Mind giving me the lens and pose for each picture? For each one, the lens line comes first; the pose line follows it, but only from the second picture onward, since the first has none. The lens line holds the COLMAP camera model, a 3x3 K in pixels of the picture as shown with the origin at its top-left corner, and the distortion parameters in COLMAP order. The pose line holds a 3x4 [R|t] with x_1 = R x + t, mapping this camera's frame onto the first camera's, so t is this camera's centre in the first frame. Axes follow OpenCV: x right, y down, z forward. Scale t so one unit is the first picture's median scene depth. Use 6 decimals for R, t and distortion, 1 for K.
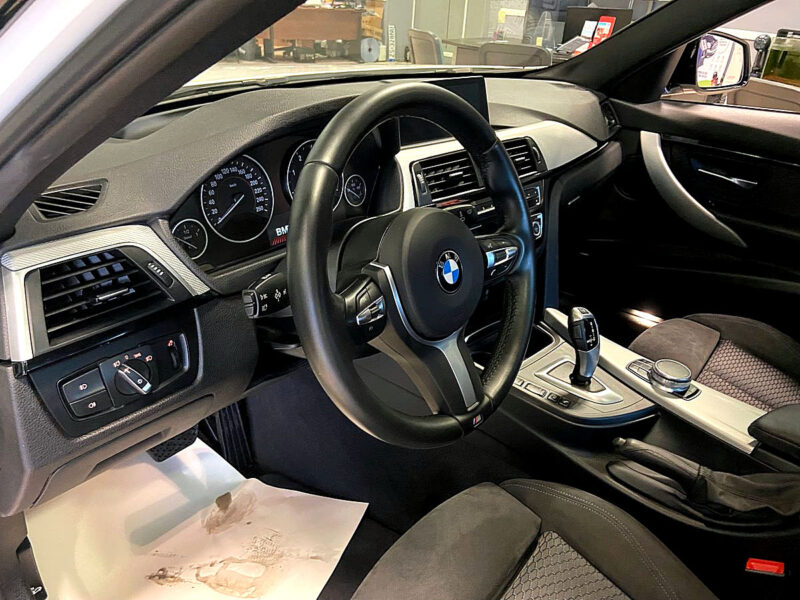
lens RADIAL K [[605.2, 0, 403.2], [0, 605.2, 302.4], [0, 0, 1]] dist [0.107539, -0.116538]
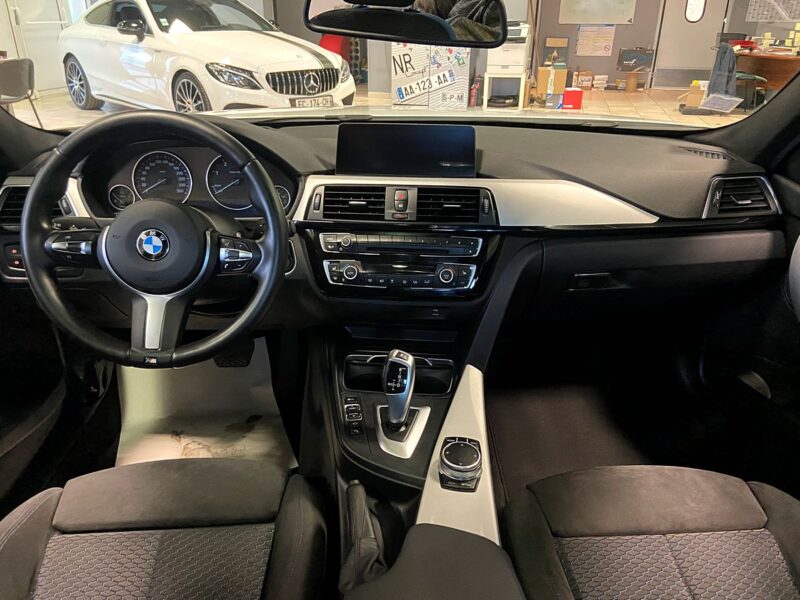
lens RADIAL K [[605.2, 0, 404.4], [0, 605.2, 297.1], [0, 0, 1]] dist [0.107539, -0.116538]
pose [[0.664047, 0.270801, -0.696928, 1.040496], [-0.325452, 0.943860, 0.056652, -0.145222], [0.673143, 0.189197, 0.714900, 0.295528]]
